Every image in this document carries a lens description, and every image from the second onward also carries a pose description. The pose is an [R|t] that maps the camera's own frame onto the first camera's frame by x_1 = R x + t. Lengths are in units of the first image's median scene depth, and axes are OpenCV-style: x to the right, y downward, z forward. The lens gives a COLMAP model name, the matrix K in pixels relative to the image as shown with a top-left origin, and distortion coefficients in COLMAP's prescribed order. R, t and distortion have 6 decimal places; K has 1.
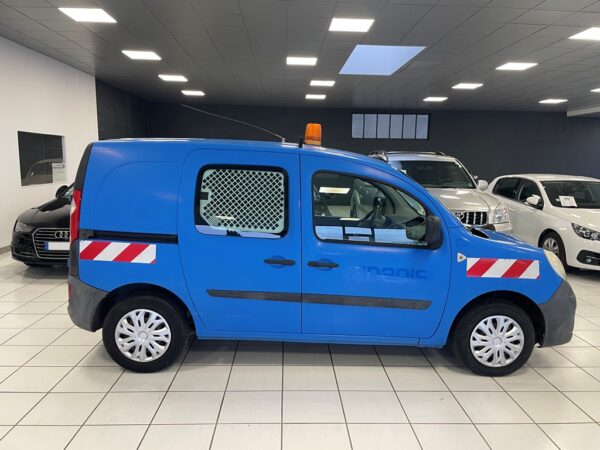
lens RADIAL K [[461.5, 0, 315.0], [0, 461.5, 233.4], [0, 0, 1]] dist [0.044621, -0.000102]
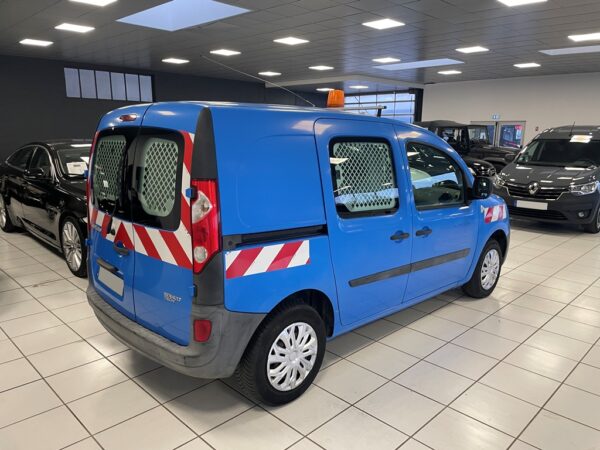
lens RADIAL K [[454.8, 0, 300.0], [0, 454.8, 225.0], [0, 0, 1]] dist [0.090132, 0.000027]
pose [[0.738851, -0.149031, 0.657183, -0.844661], [0.109725, 0.988830, 0.100879, -0.080123], [-0.664876, -0.002425, 0.746950, 0.410439]]
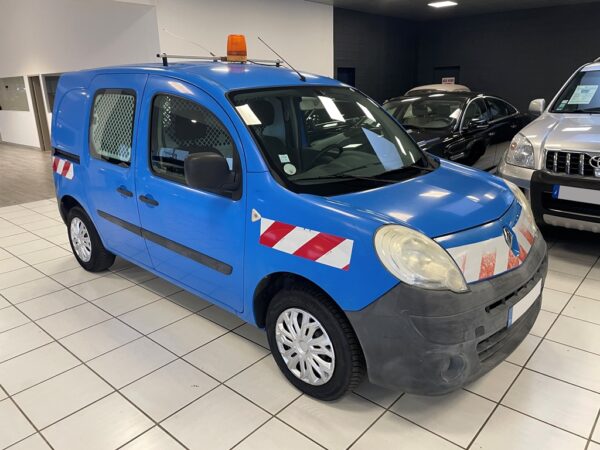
lens RADIAL K [[454.8, 0, 300.0], [0, 454.8, 225.0], [0, 0, 1]] dist [0.090132, 0.000027]
pose [[0.707995, 0.162658, -0.687230, 0.838670], [-0.065924, 0.984087, 0.165004, -0.052204], [0.703133, -0.071517, 0.707452, 0.556534]]
